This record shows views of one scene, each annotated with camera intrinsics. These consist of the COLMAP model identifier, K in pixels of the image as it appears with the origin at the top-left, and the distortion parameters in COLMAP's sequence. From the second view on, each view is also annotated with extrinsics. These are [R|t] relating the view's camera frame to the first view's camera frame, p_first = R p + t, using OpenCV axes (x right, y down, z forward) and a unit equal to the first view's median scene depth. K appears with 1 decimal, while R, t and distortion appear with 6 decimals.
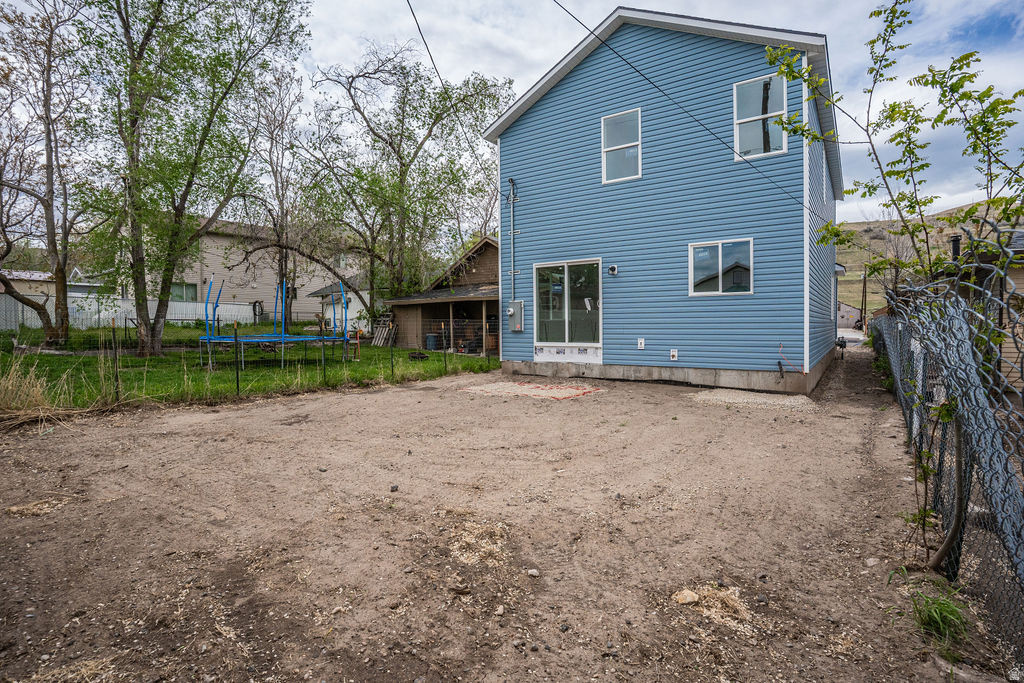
lens RADIAL K [[500.1, 0, 514.4], [0, 500.1, 344.7], [0, 0, 1]] dist [-0.078364, 0.035126]
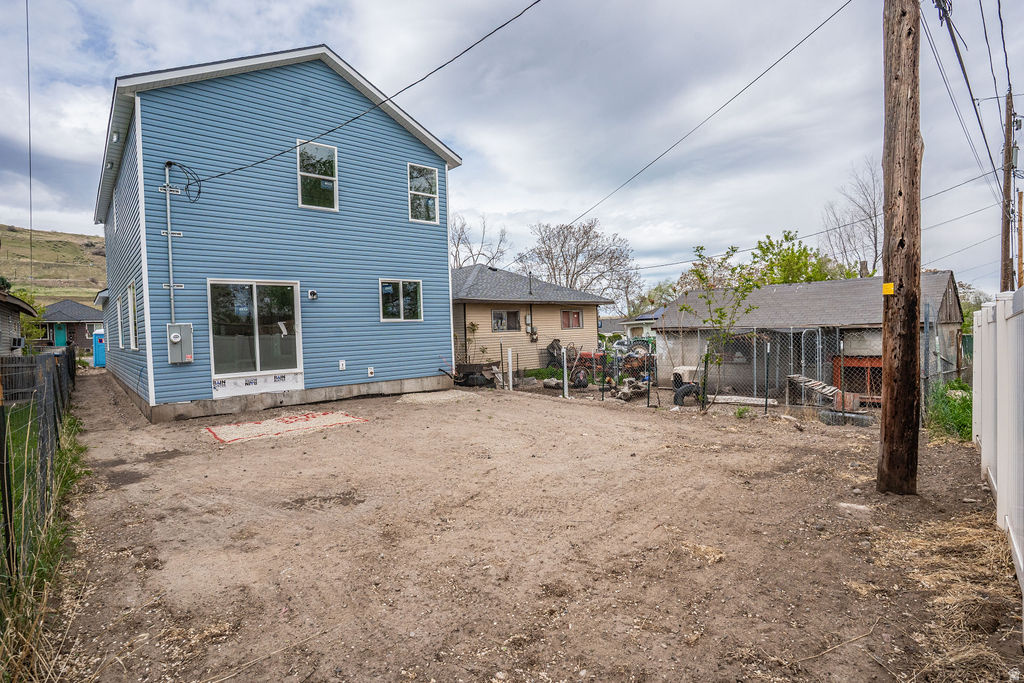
lens RADIAL K [[500.1, 0, 514.4], [0, 500.1, 344.7], [0, 0, 1]] dist [-0.078364, 0.035126]
pose [[0.209460, -0.030036, 0.977356, -0.772408], [0.068549, 0.997520, 0.015964, -0.040153], [-0.975411, 0.063653, 0.210999, 0.436991]]
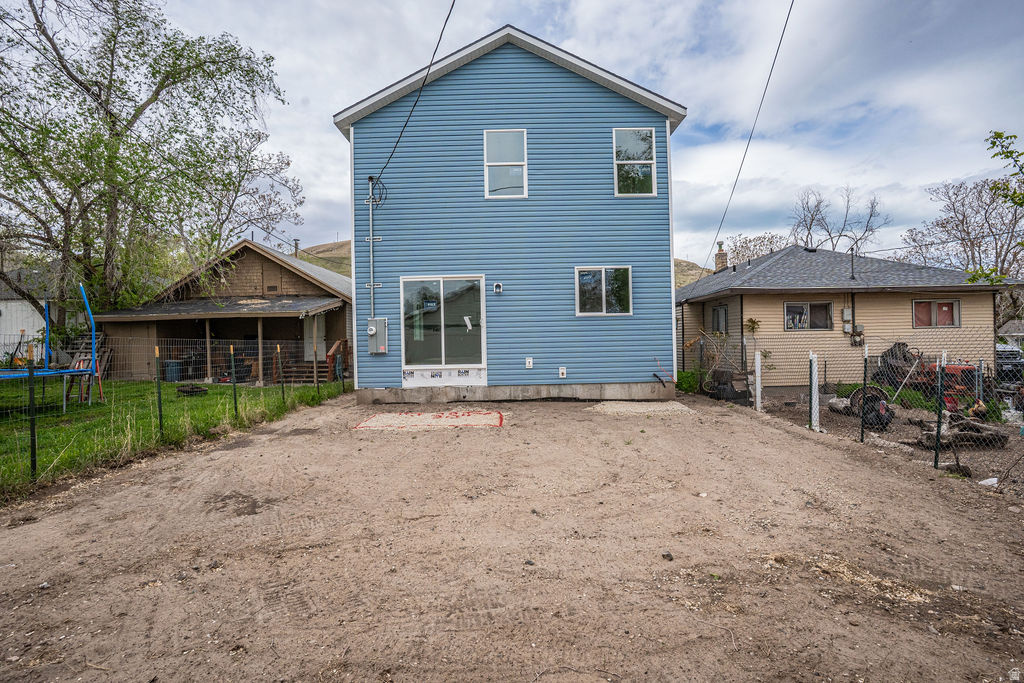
lens RADIAL K [[500.1, 0, 514.4], [0, 500.1, 344.7], [0, 0, 1]] dist [-0.078364, 0.035126]
pose [[0.812514, -0.012697, 0.582803, -0.380783], [0.036220, 0.998931, -0.028734, -0.011355], [-0.581815, 0.044456, 0.812105, 0.216521]]
